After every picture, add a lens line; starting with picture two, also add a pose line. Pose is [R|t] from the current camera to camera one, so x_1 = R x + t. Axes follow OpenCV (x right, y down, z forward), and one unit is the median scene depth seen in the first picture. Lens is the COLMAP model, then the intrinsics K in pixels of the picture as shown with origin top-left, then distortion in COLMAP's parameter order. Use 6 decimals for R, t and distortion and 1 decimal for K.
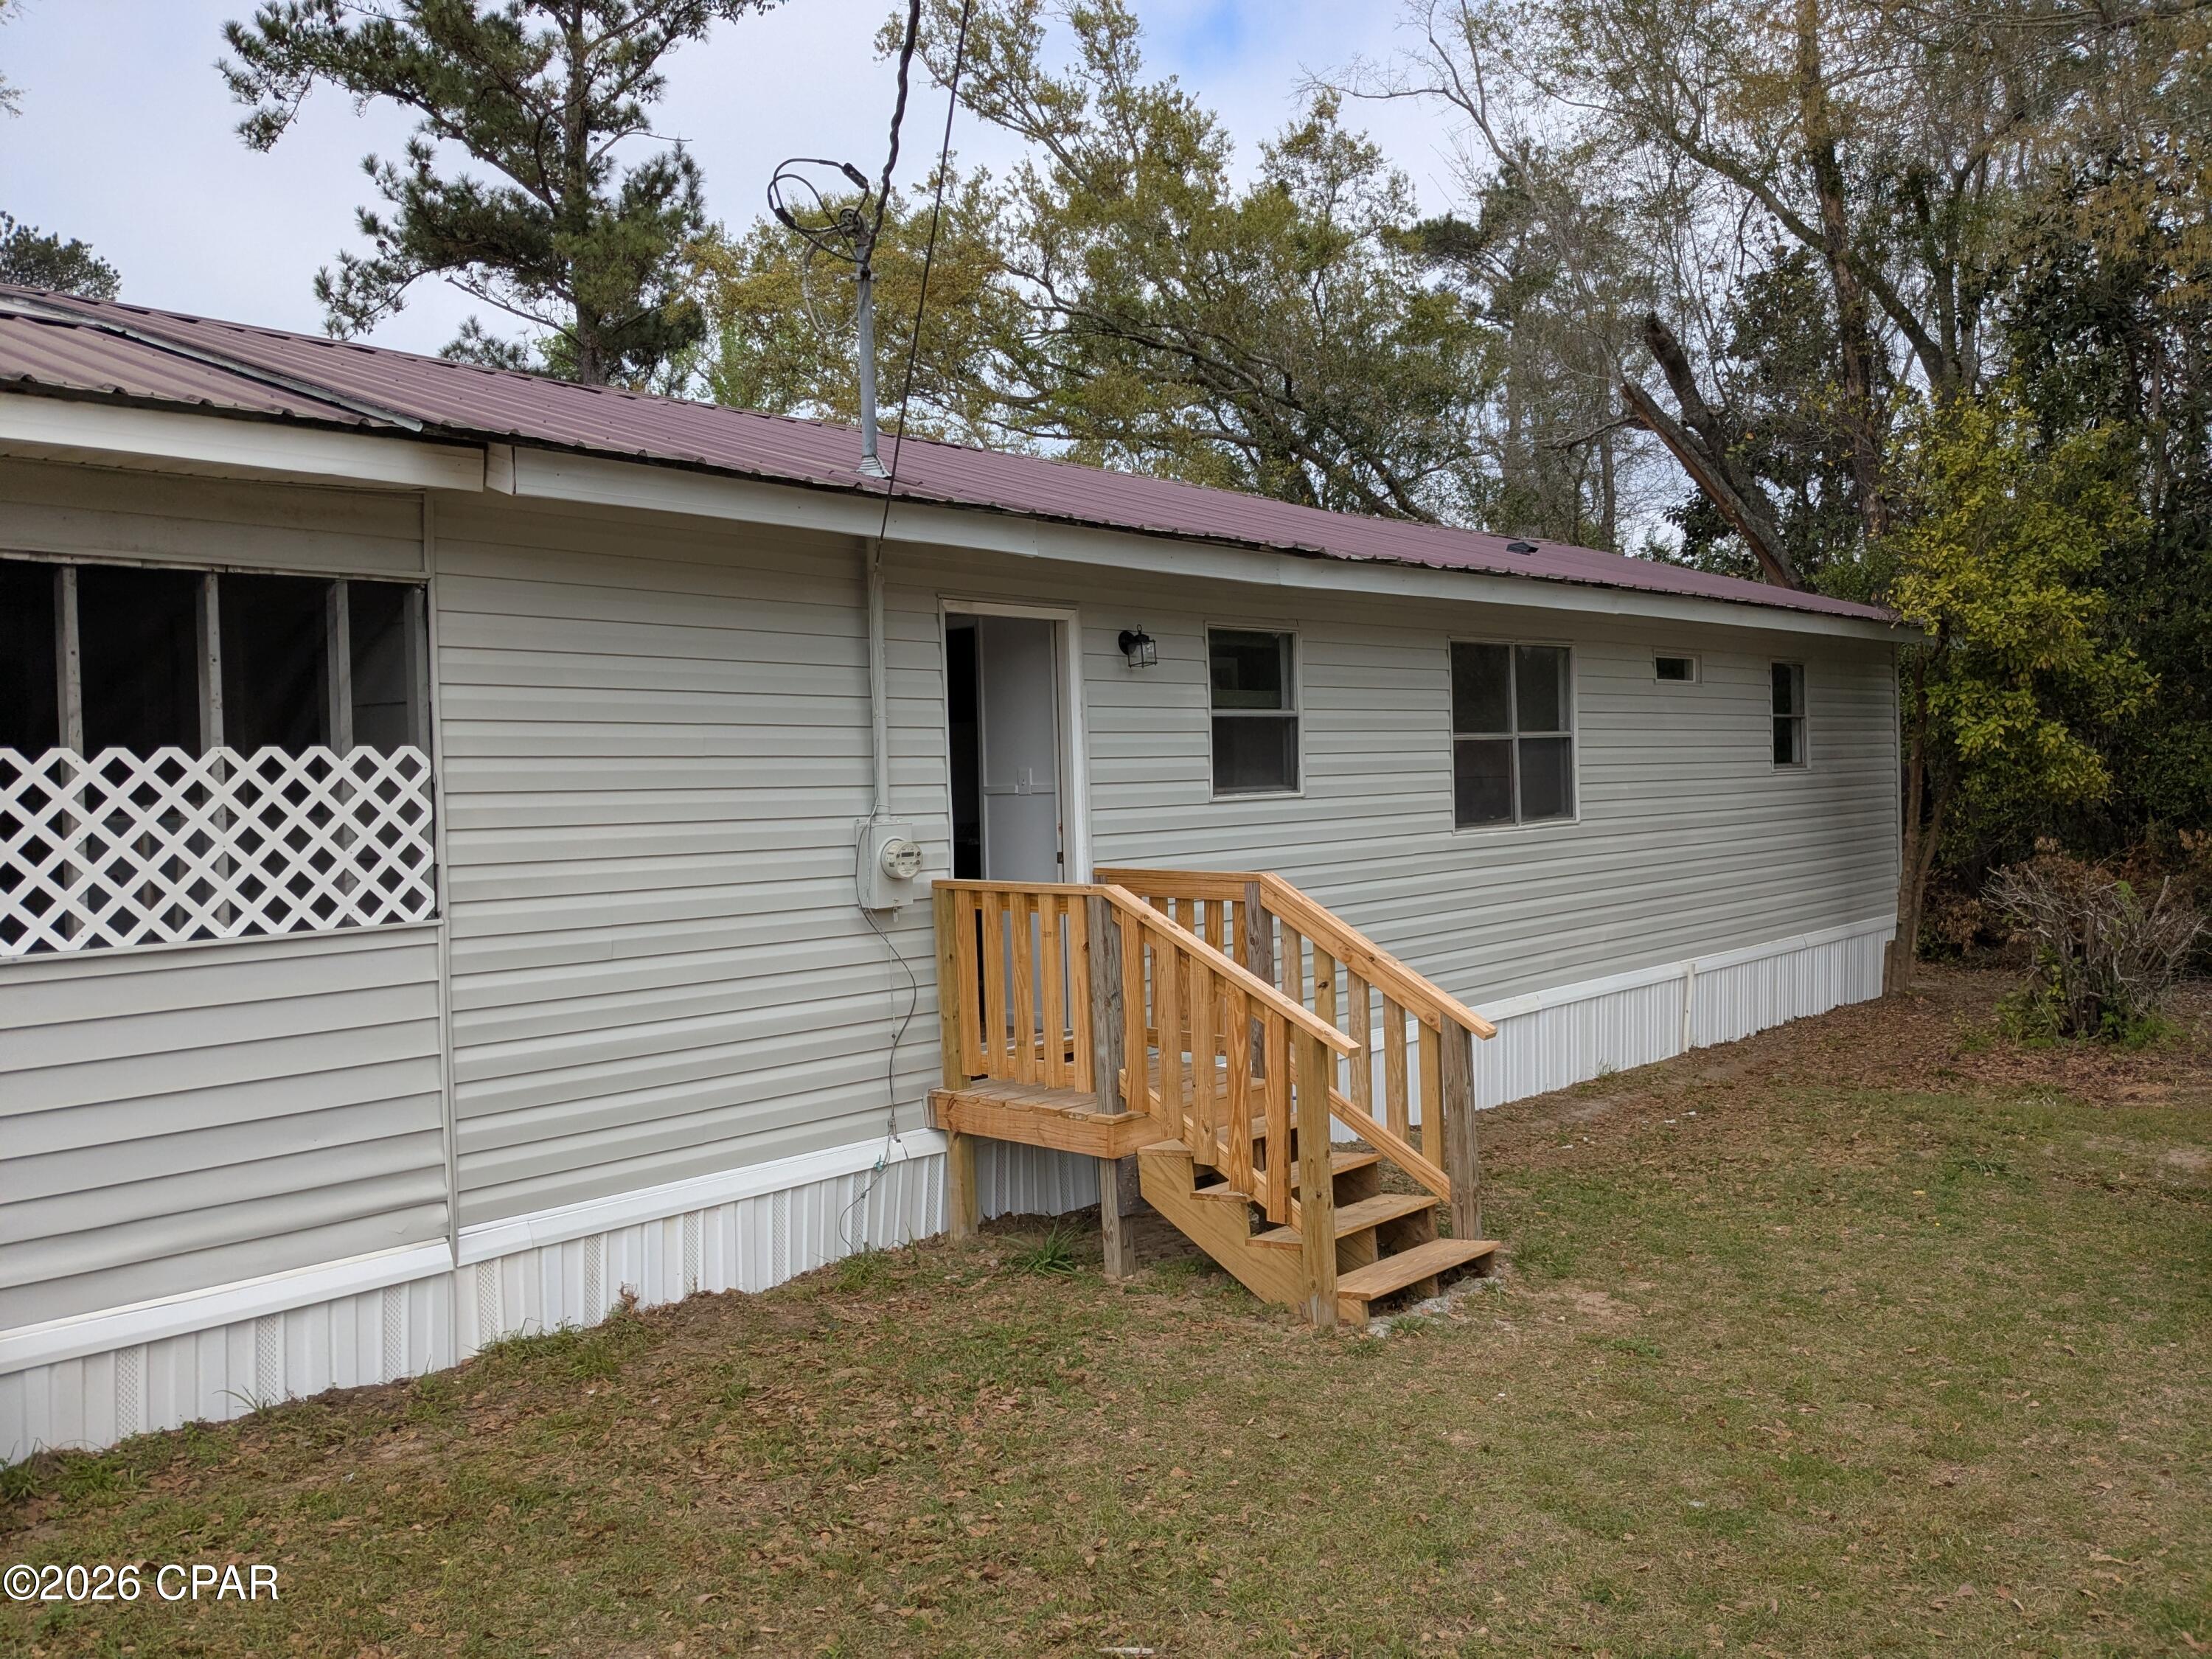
lens RADIAL K [[1749.0, 0, 1105.0], [0, 1749.0, 807.8], [0, 0, 1]] dist [0.065572, -0.079464]
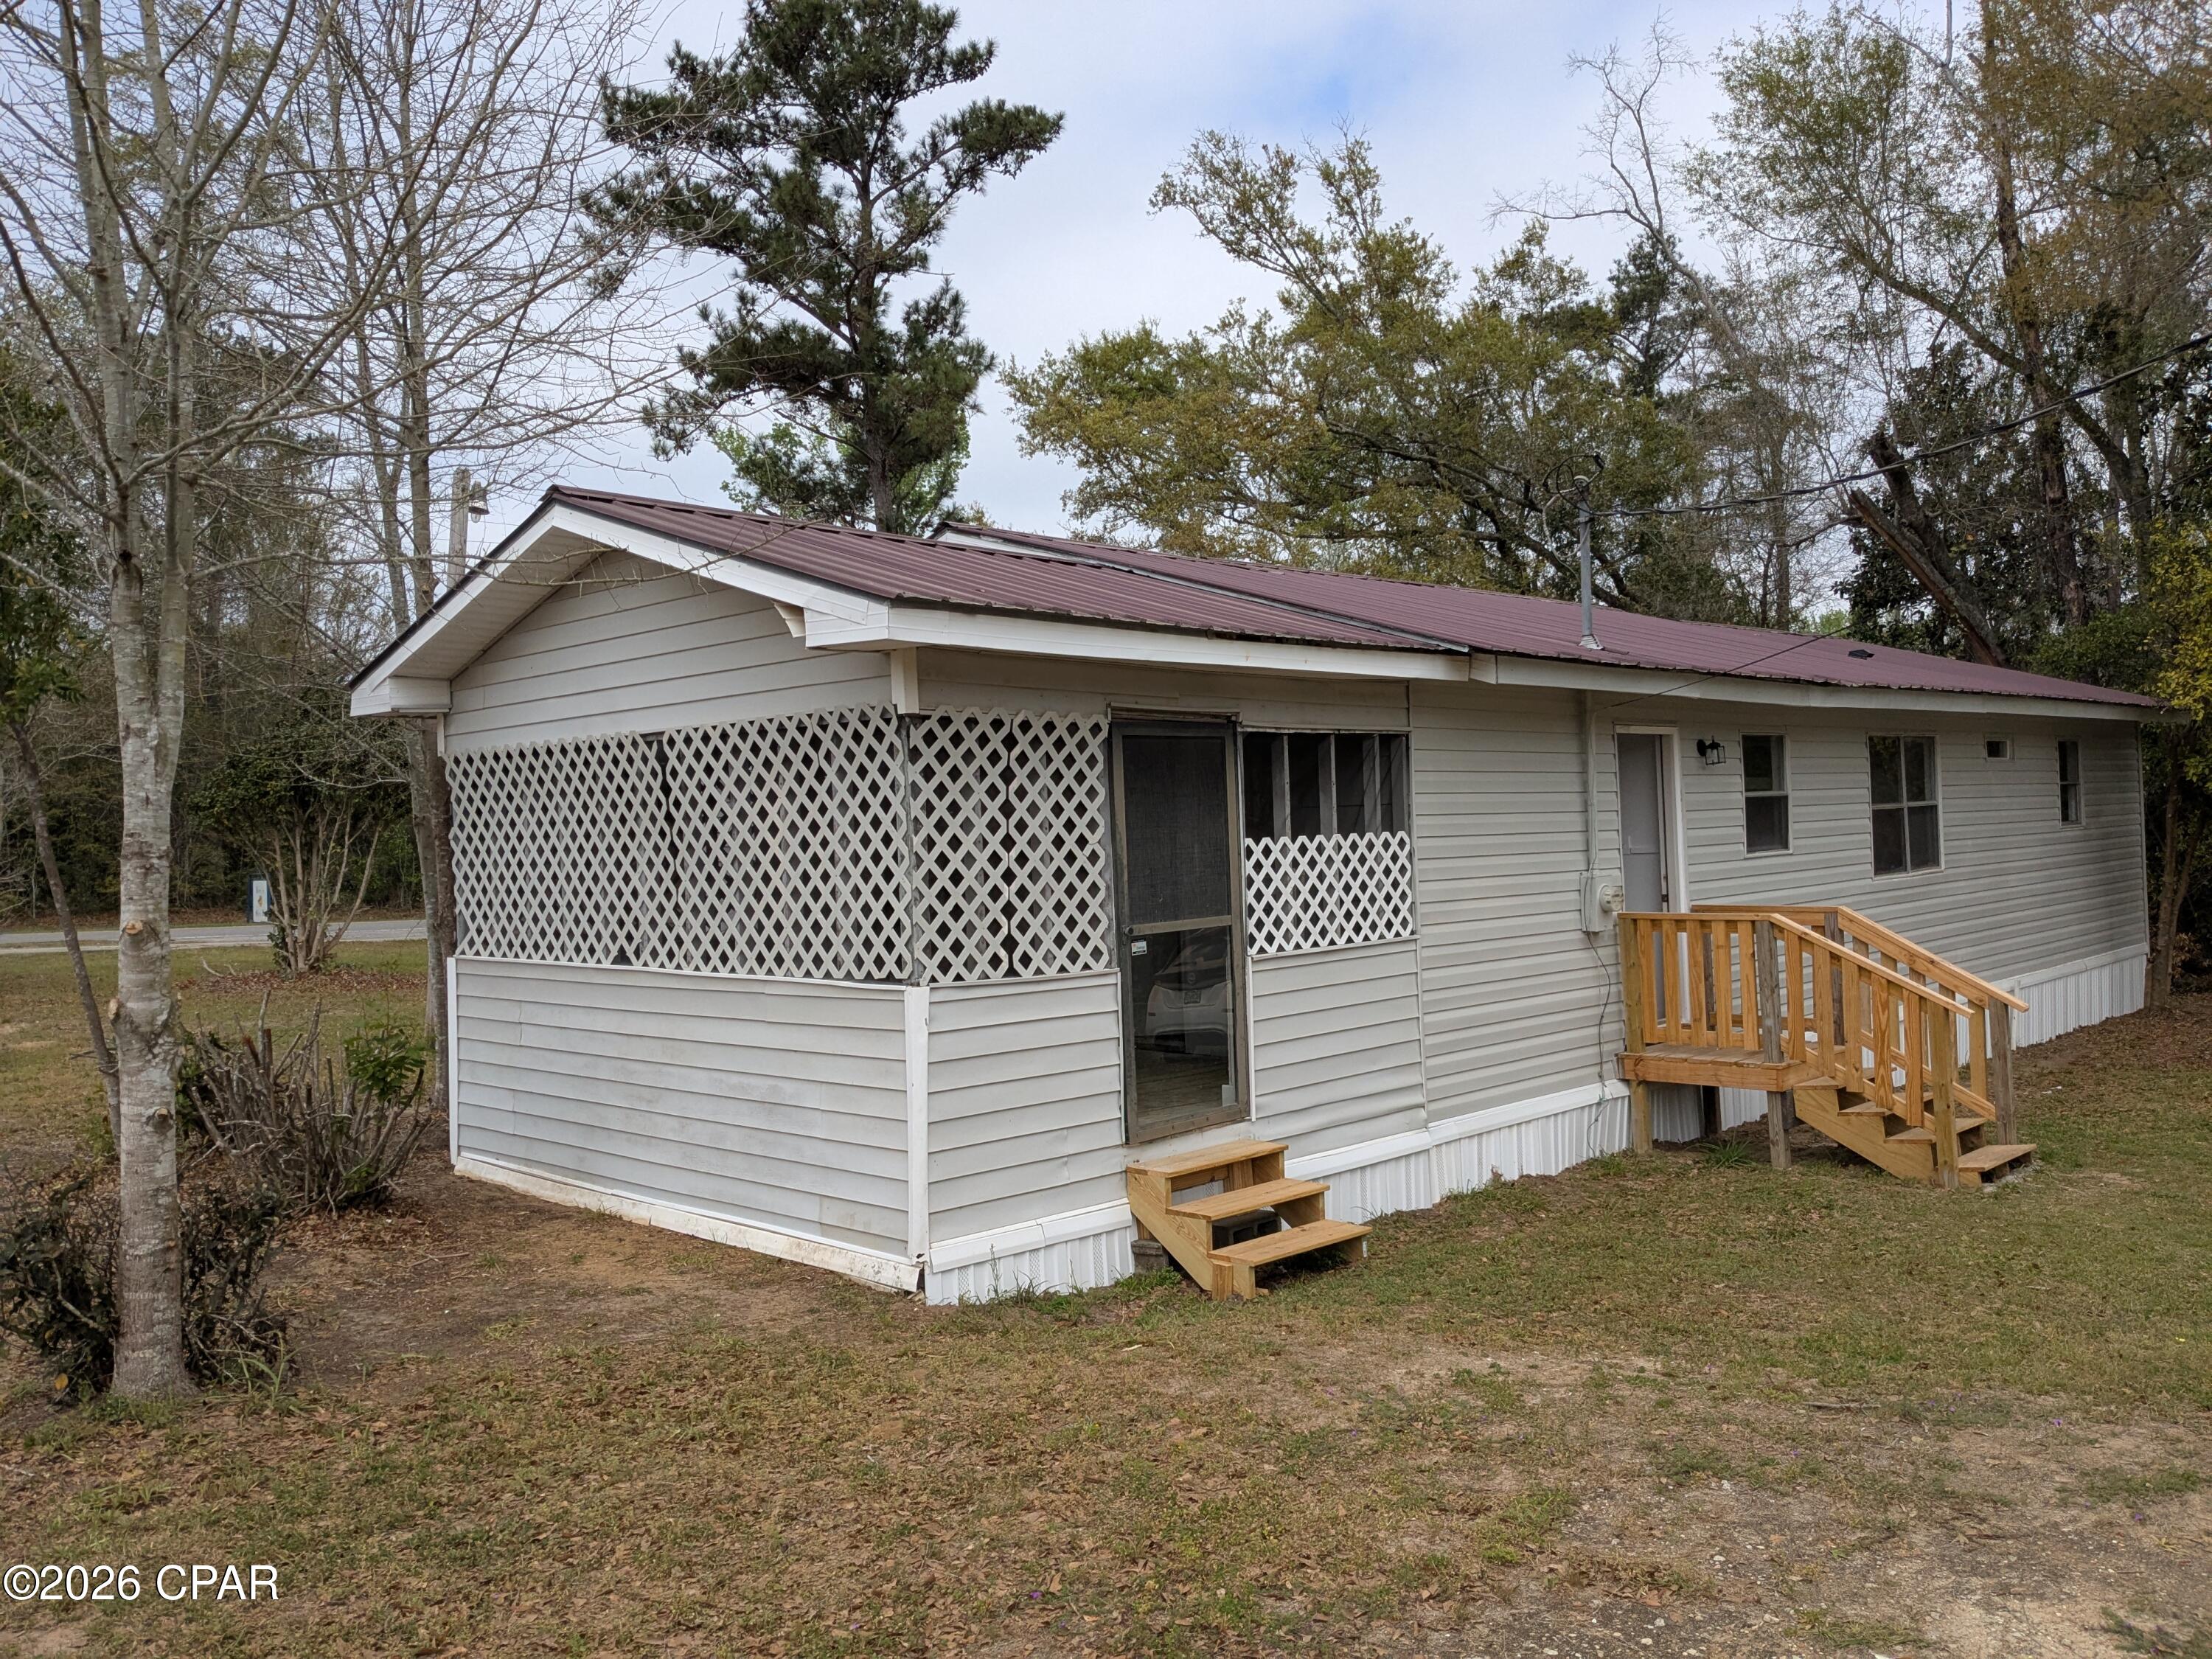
lens RADIAL K [[1760.5, 0, 1101.4], [0, 1760.5, 826.6], [0, 0, 1]] dist [0.062096, -0.083945]
pose [[0.999390, -0.012567, -0.032572, -0.242989], [0.011878, 0.999703, -0.021266, -0.002787], [0.032829, 0.020866, 0.999243, -0.262682]]
